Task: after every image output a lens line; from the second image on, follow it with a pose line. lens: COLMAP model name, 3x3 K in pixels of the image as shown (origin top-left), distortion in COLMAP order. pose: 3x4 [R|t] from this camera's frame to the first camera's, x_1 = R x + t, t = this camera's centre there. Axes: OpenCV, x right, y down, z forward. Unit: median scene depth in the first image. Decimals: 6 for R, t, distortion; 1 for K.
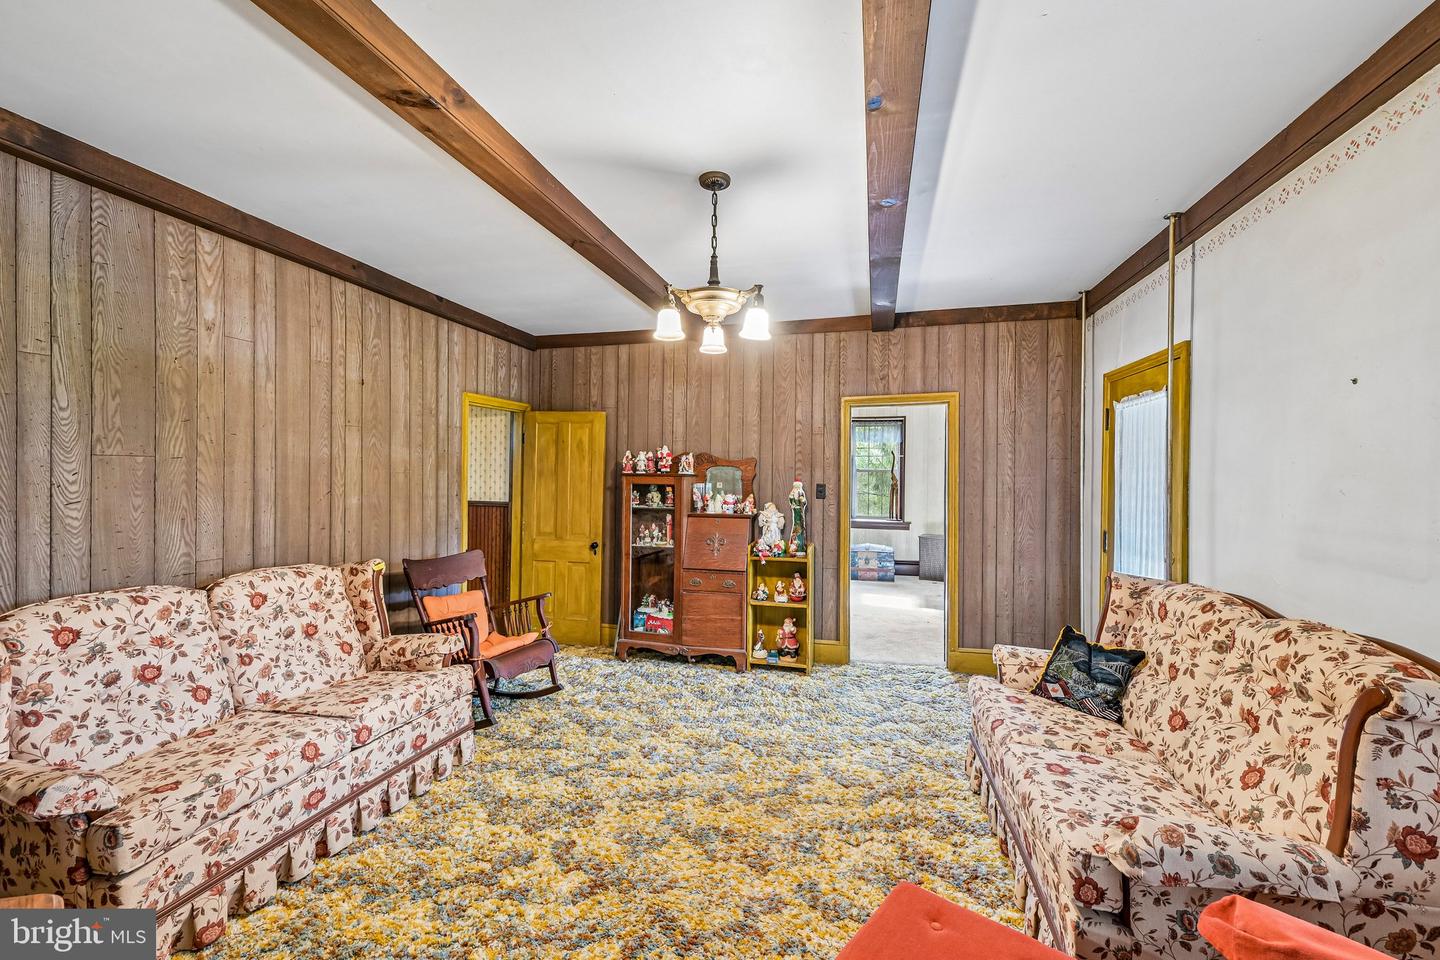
lens RADIAL K [[574.5, 0, 720.0], [0, 574.5, 480.0], [0, 0, 1]] dist [0.002542, 0.000817]
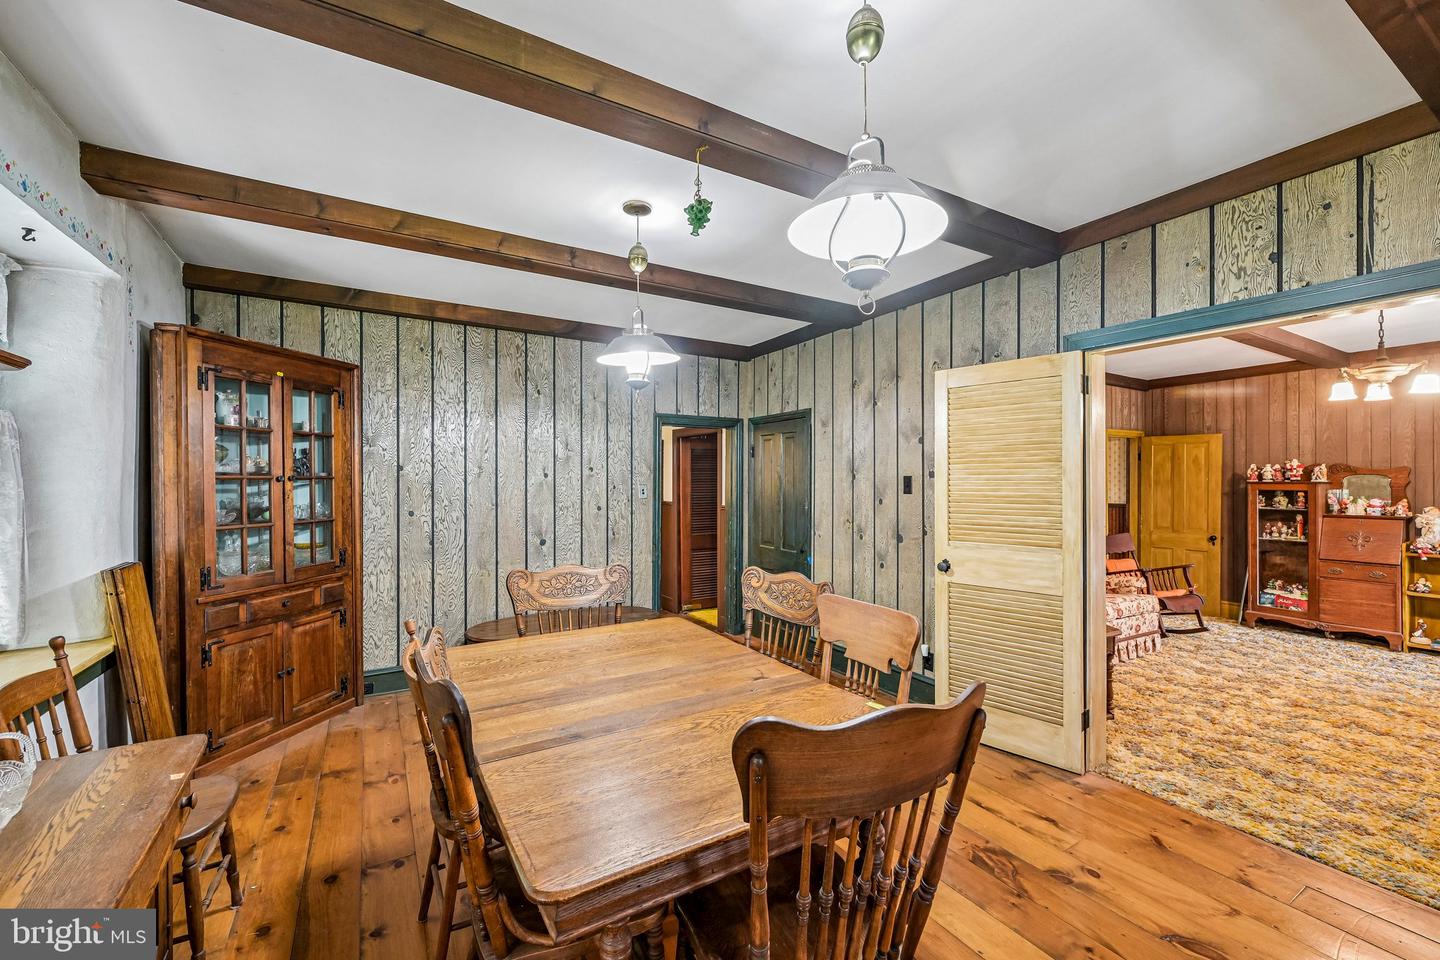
lens RADIAL K [[574.5, 0, 720.0], [0, 574.5, 480.0], [0, 0, 1]] dist [0.002542, 0.000817]
pose [[0.710688, -0.012780, -0.703391, -0.101841], [-0.000902, 0.999818, -0.019077, 0.010174], [0.703507, 0.014192, 0.710547, -0.744816]]
